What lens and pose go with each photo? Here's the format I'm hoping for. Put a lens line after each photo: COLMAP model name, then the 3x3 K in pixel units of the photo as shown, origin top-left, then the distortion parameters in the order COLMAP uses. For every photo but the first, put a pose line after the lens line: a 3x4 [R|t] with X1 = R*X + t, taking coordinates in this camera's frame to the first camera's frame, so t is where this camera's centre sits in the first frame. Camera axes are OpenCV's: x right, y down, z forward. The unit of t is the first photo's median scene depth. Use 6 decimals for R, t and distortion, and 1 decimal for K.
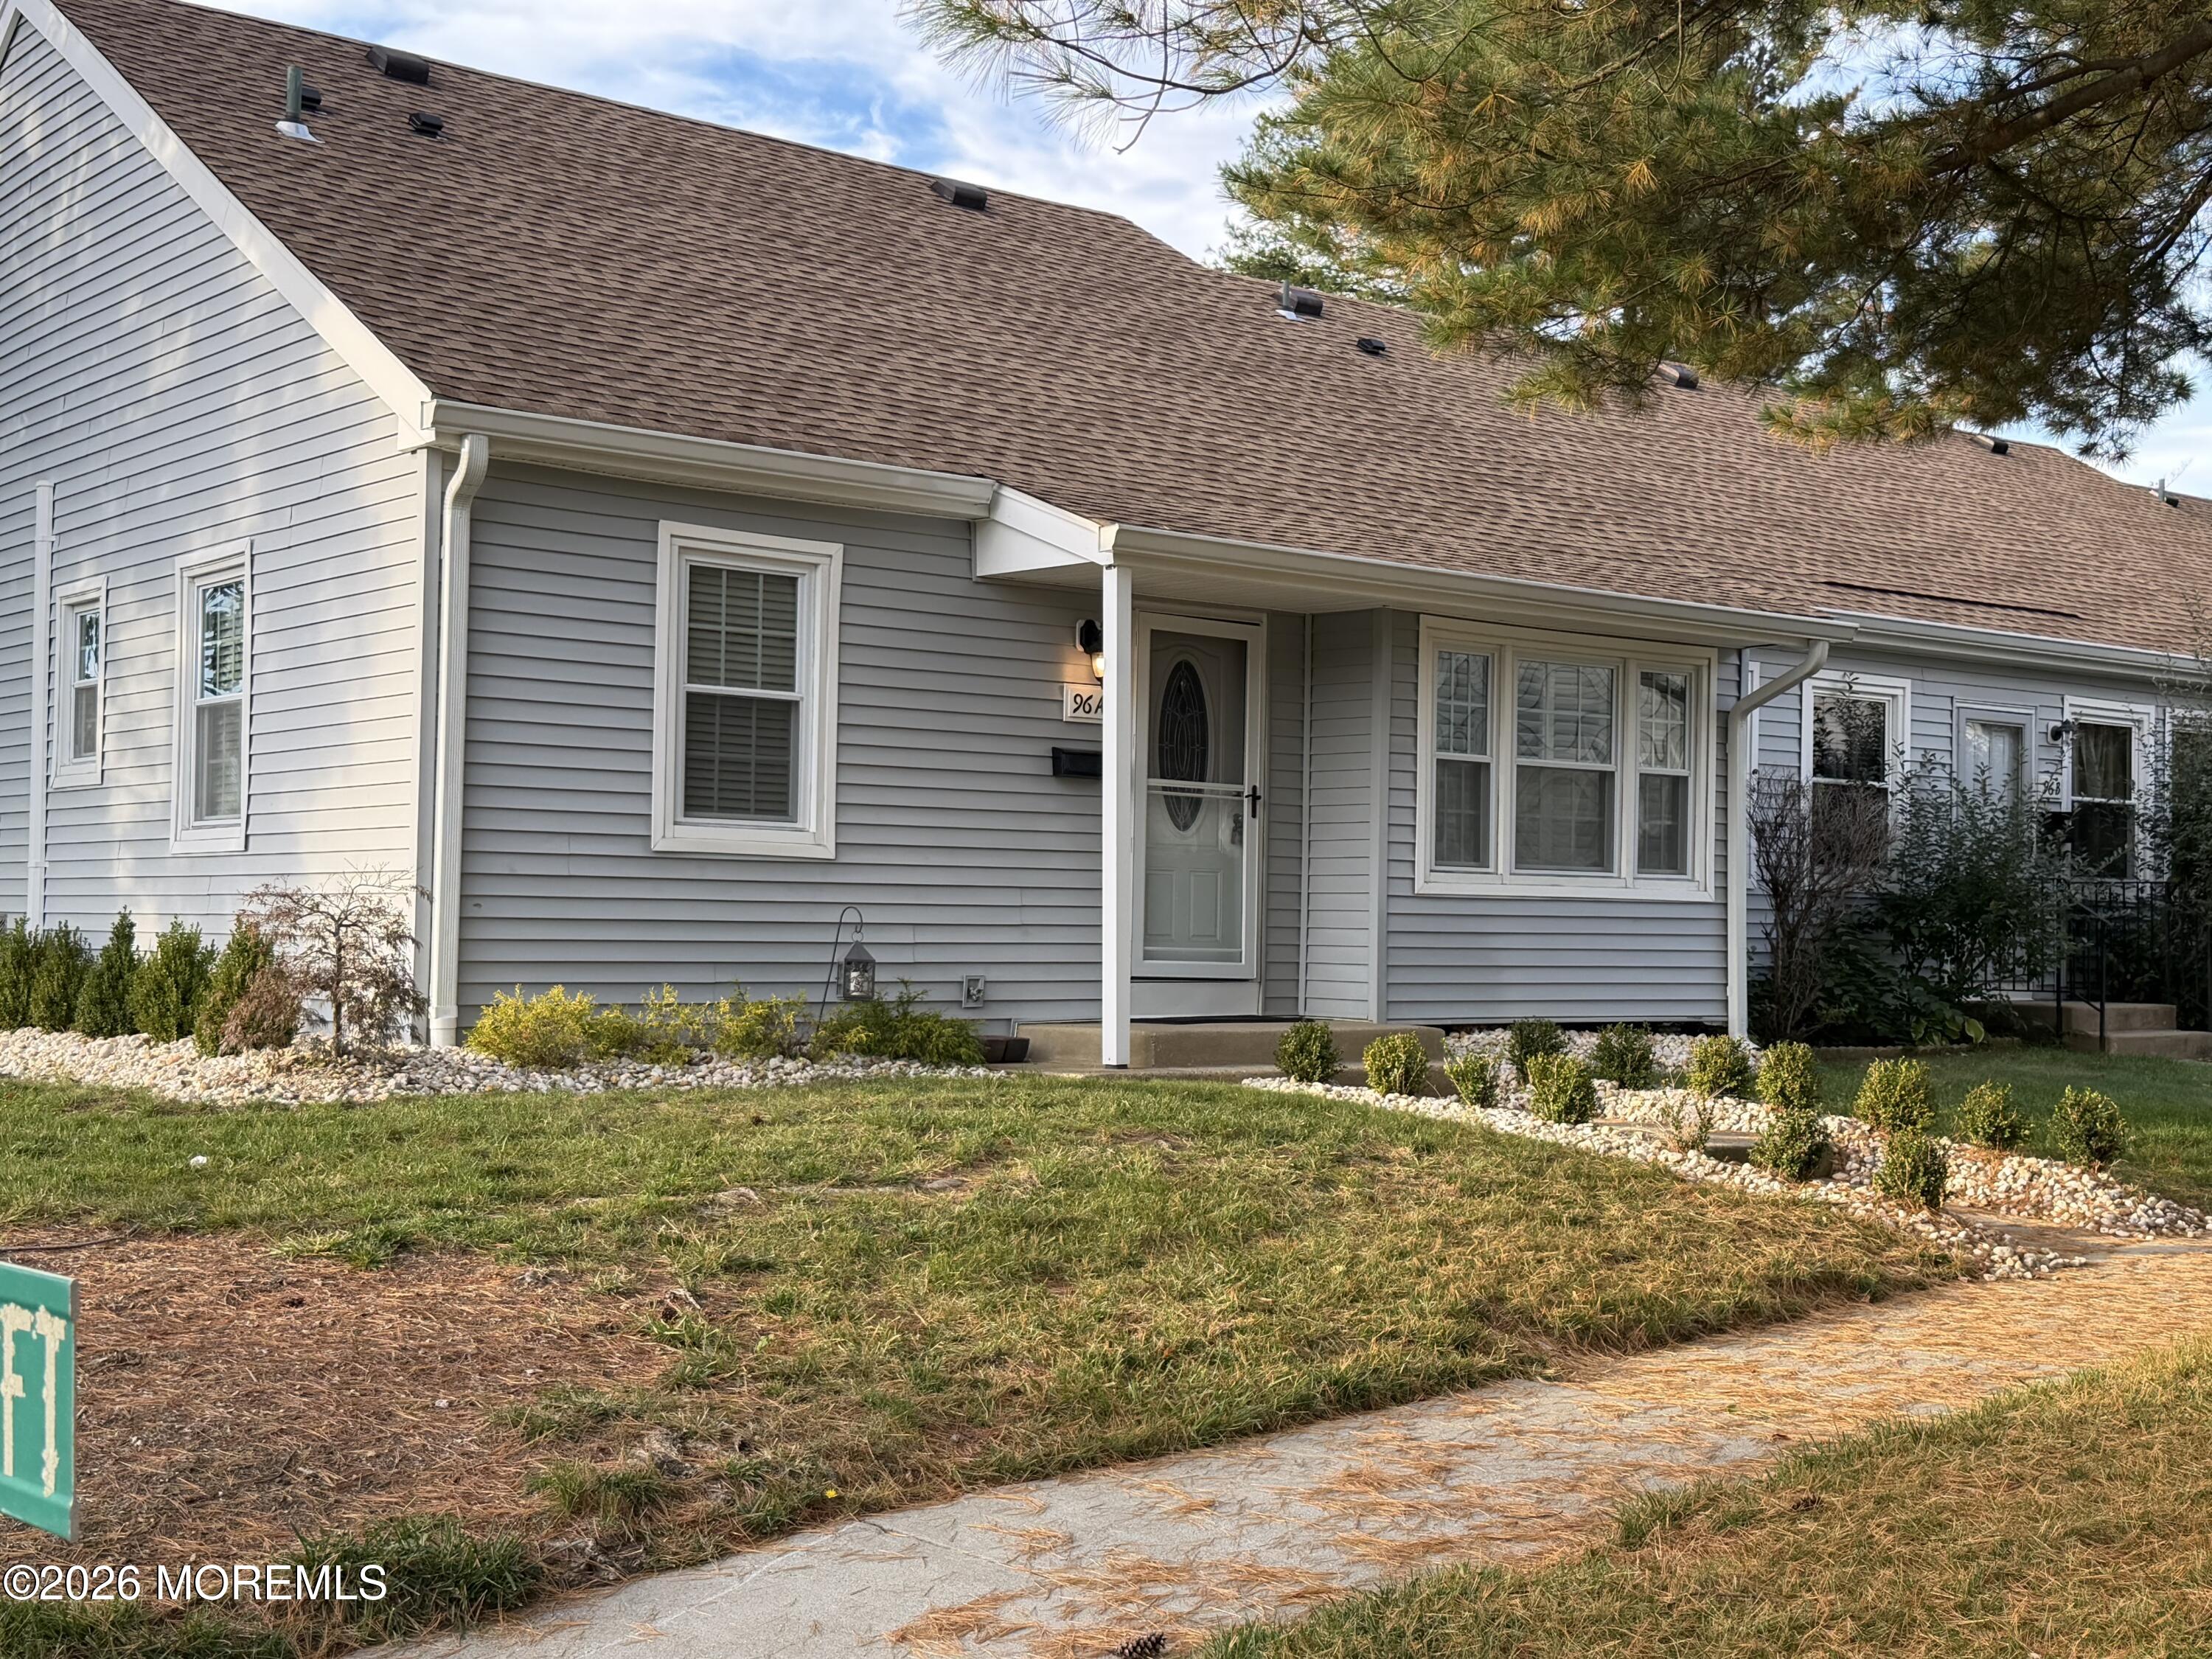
lens RADIAL K [[2755.3, 0, 1106.0], [0, 2755.3, 829.5], [0, 0, 1]] dist [0.061385, -0.012455]
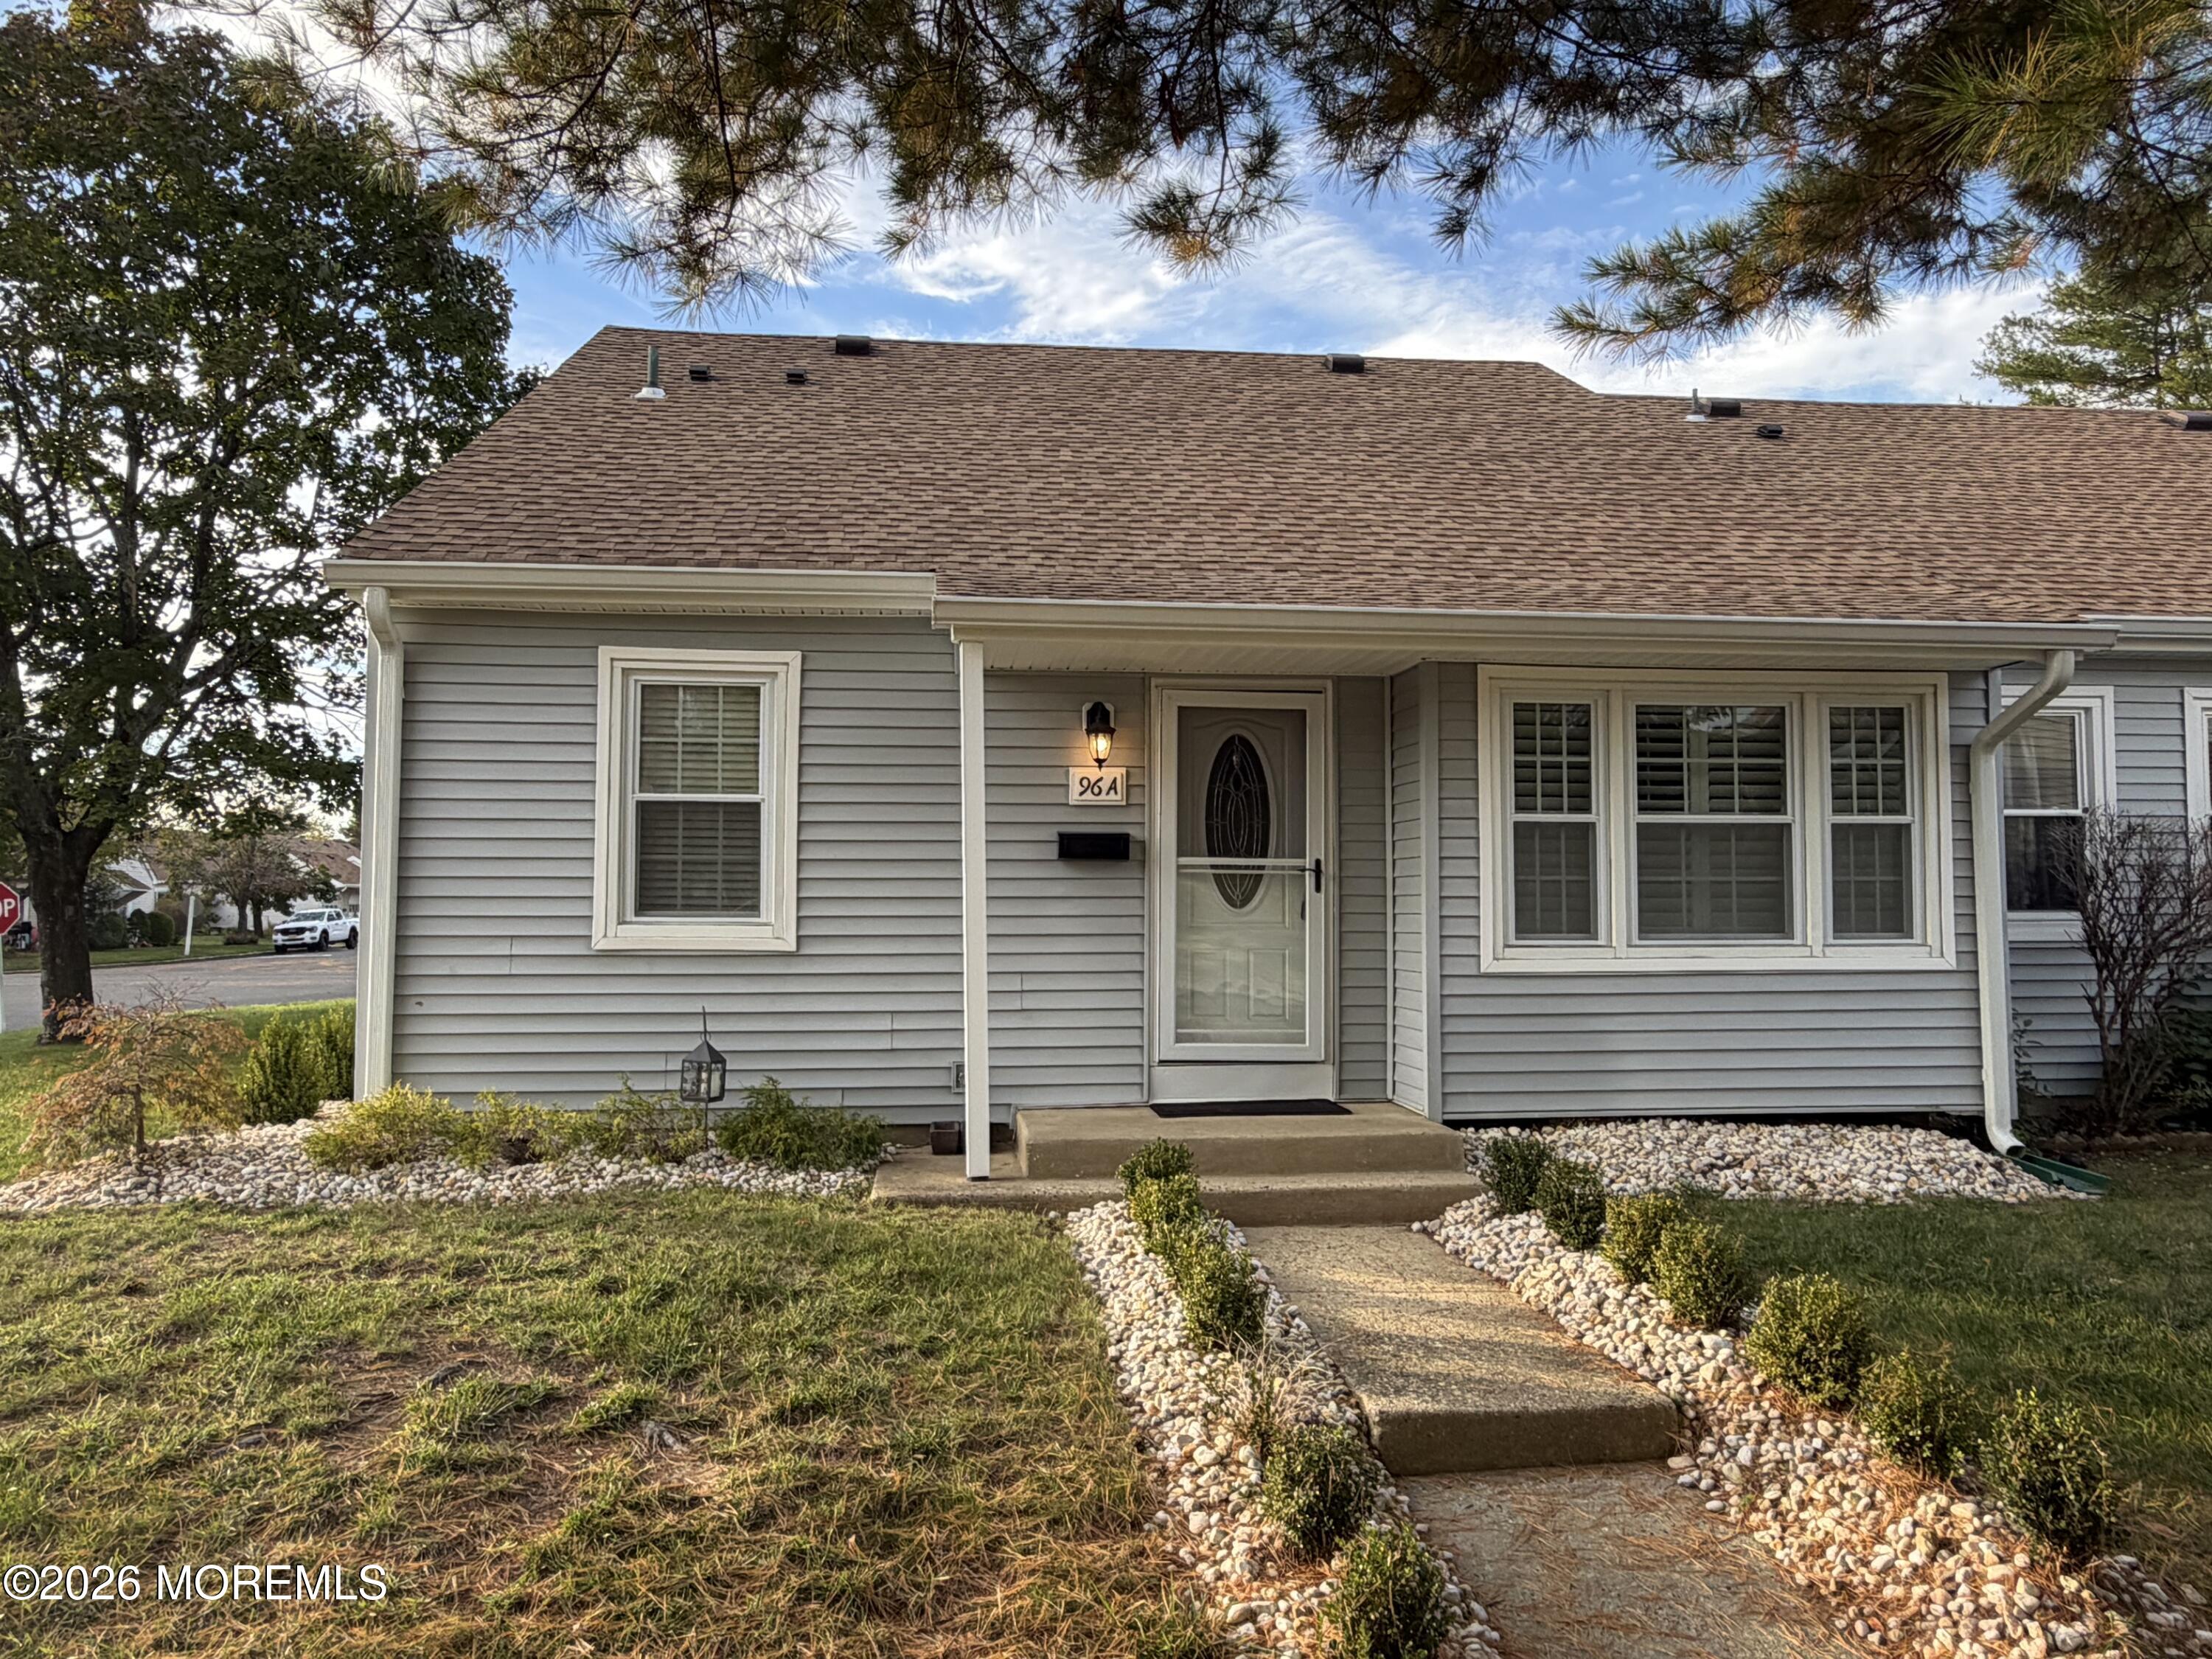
lens RADIAL K [[1541.4, 0, 1106.0], [0, 1541.4, 829.5], [0, 0, 1]] dist [-0.029652, 0.003540]
pose [[0.838731, -0.046631, -0.542545, 0.318619], [0.032940, 0.998847, -0.034926, -0.011161], [0.543548, 0.011422, 0.839300, 0.572330]]
